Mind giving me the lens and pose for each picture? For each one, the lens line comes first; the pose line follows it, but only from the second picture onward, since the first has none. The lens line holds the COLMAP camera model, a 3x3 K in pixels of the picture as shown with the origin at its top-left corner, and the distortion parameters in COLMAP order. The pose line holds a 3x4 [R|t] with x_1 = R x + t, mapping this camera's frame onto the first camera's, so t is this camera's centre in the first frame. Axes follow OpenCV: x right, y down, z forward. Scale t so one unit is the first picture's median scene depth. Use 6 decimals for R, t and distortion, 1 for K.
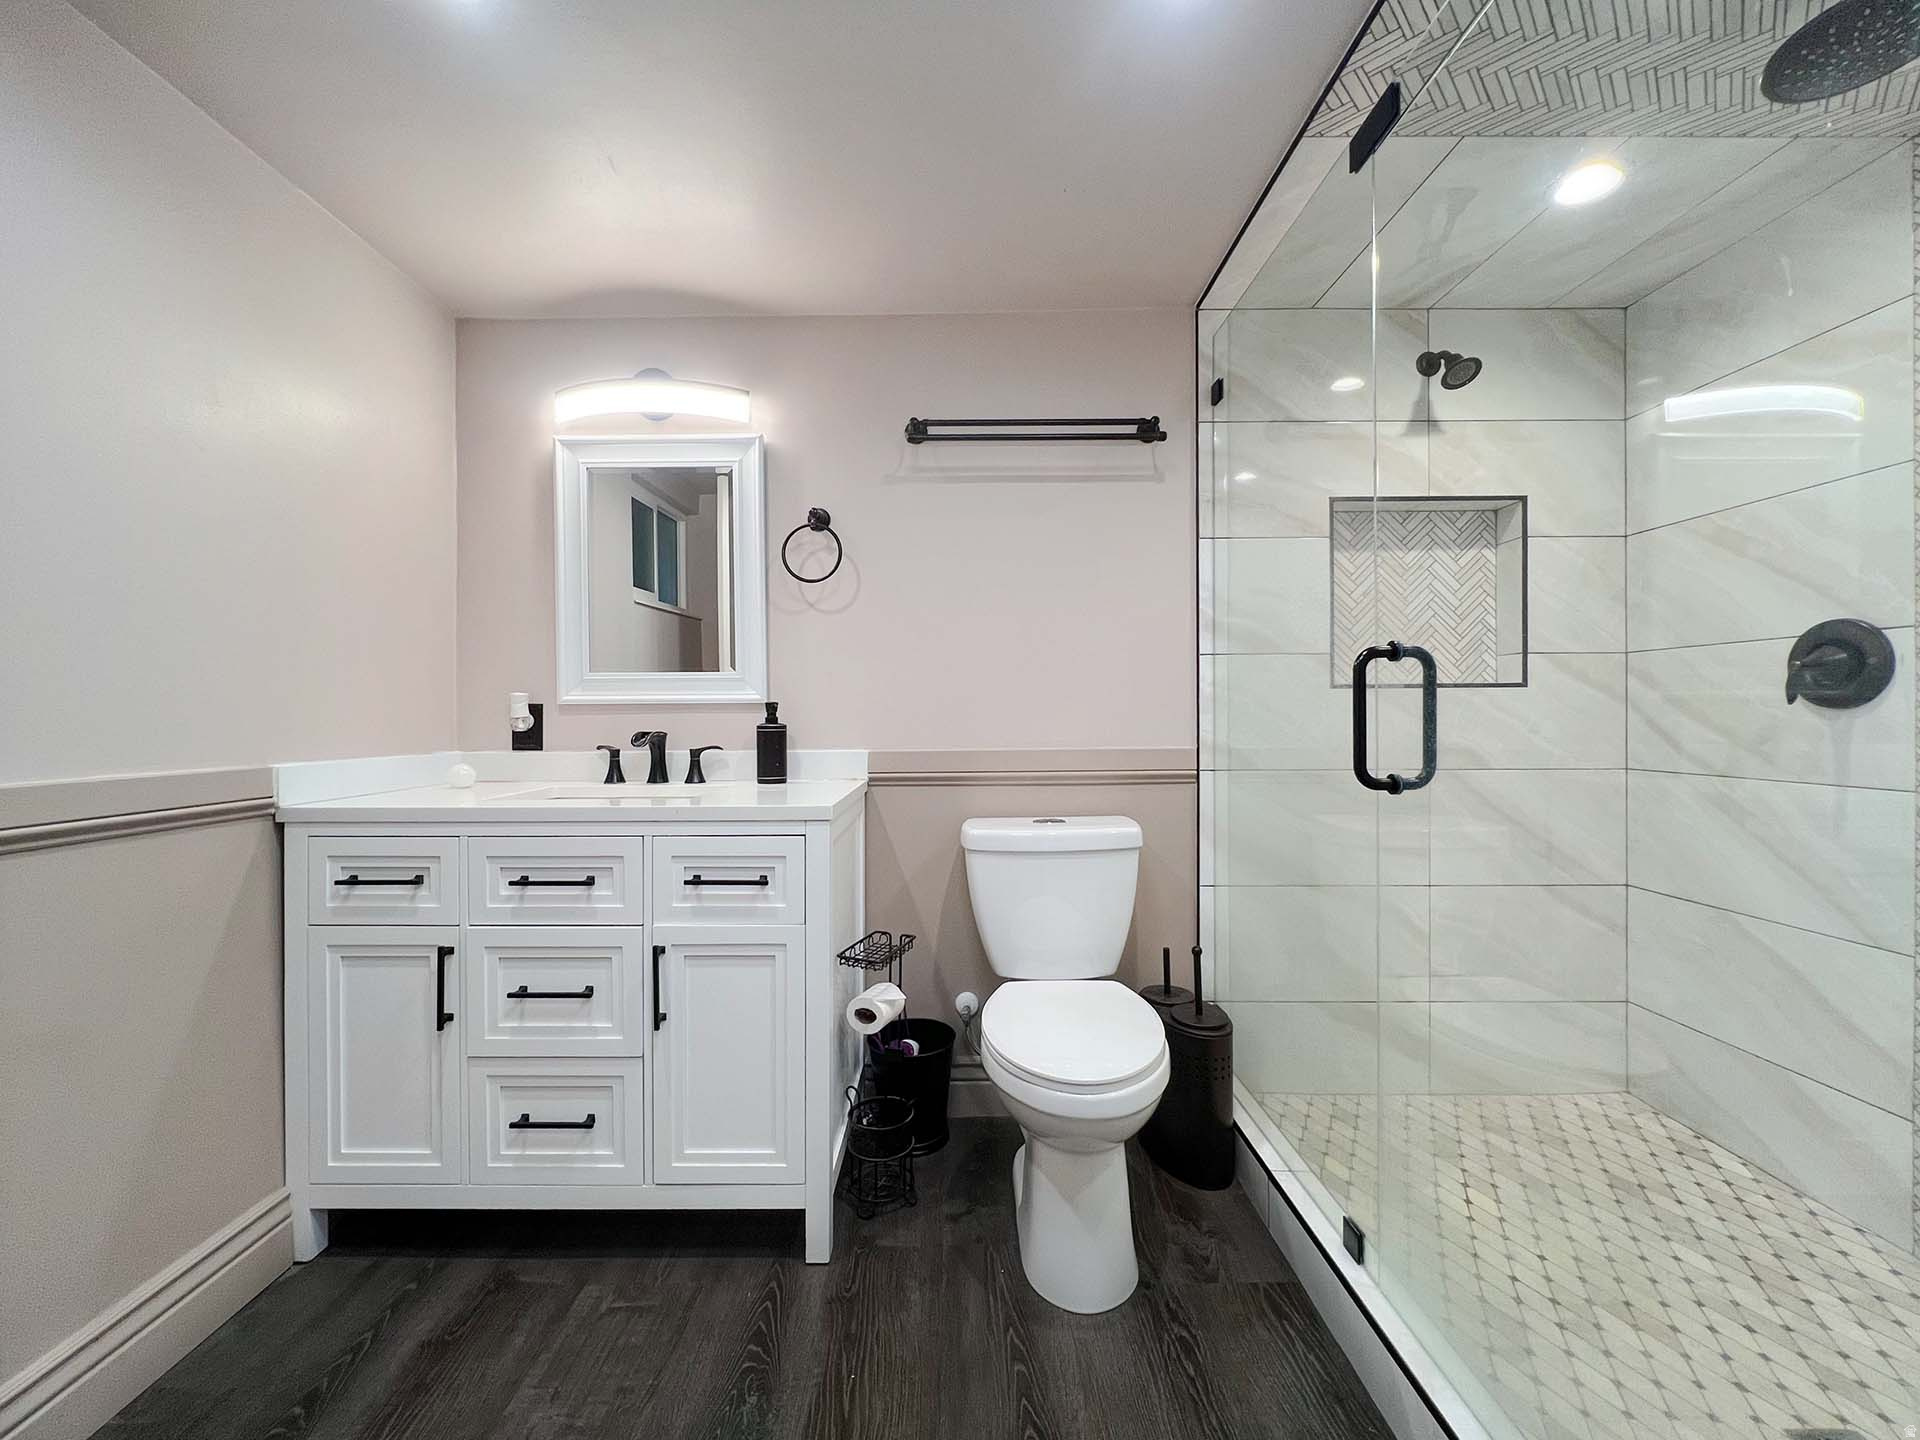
lens RADIAL K [[768.2, 0, 947.6], [0, 768.2, 715.3], [0, 0, 1]] dist [-0.001642, -0.000230]
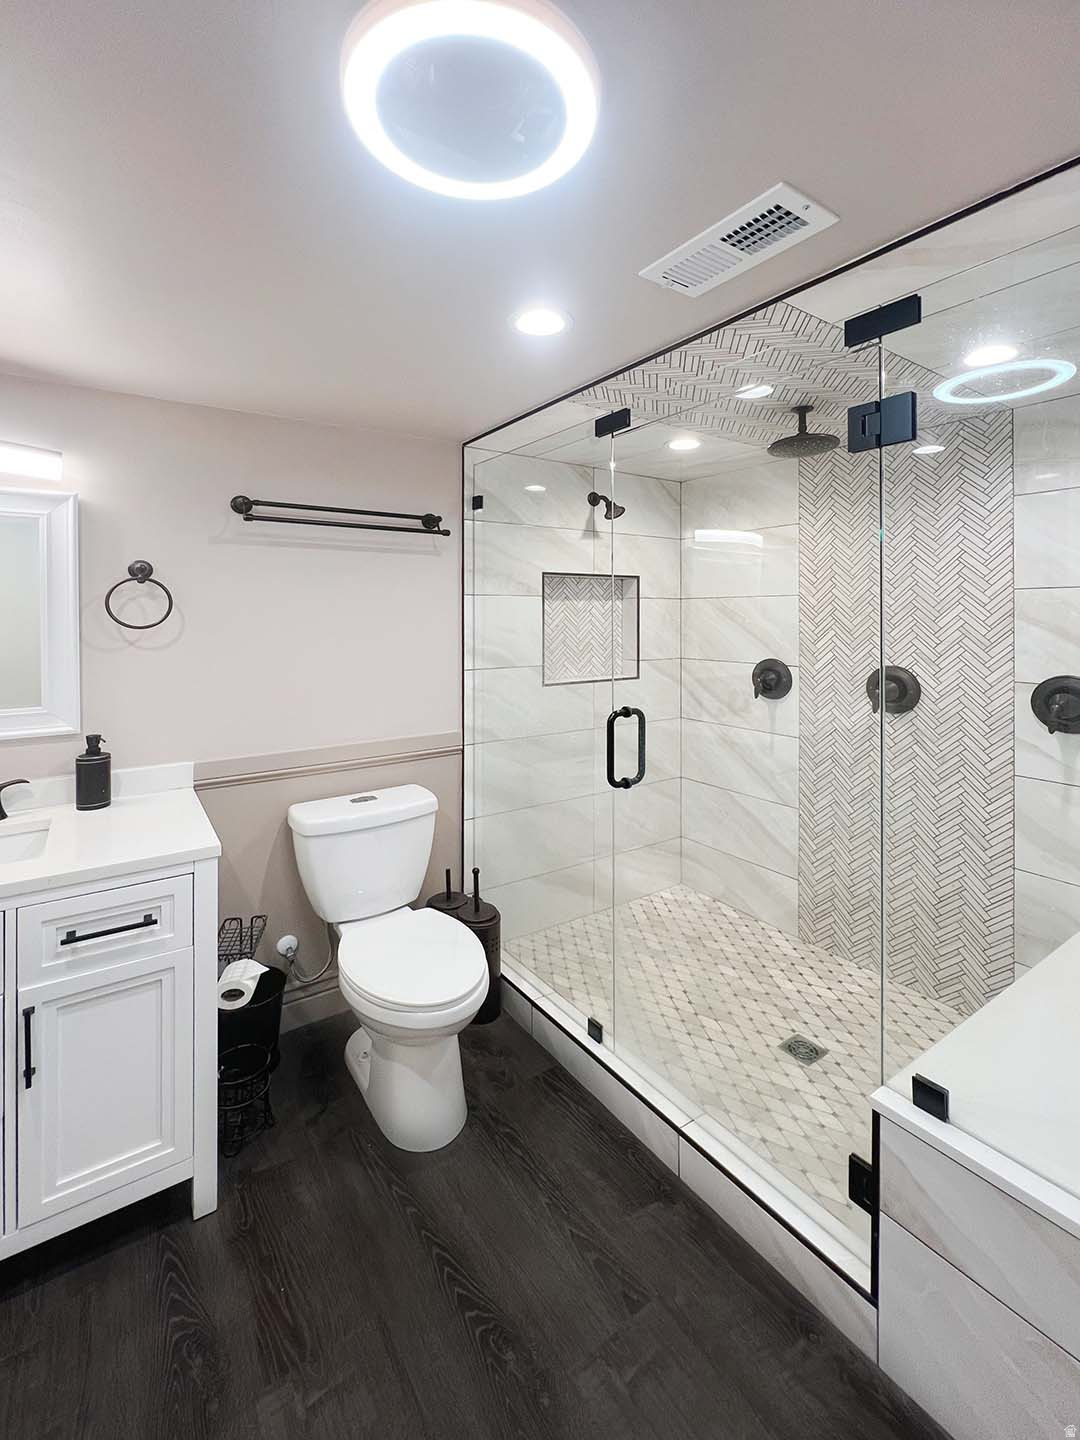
lens RADIAL K [[576.2, 0, 551.4], [0, 576.2, 685.4], [0, 0, 1]] dist [-0.001642, -0.000230]
pose [[0.846879, -0.070357, 0.527111, -0.132341], [0.054680, 0.997476, 0.045289, -0.108858], [-0.528967, -0.009532, 0.848589, -0.017742]]
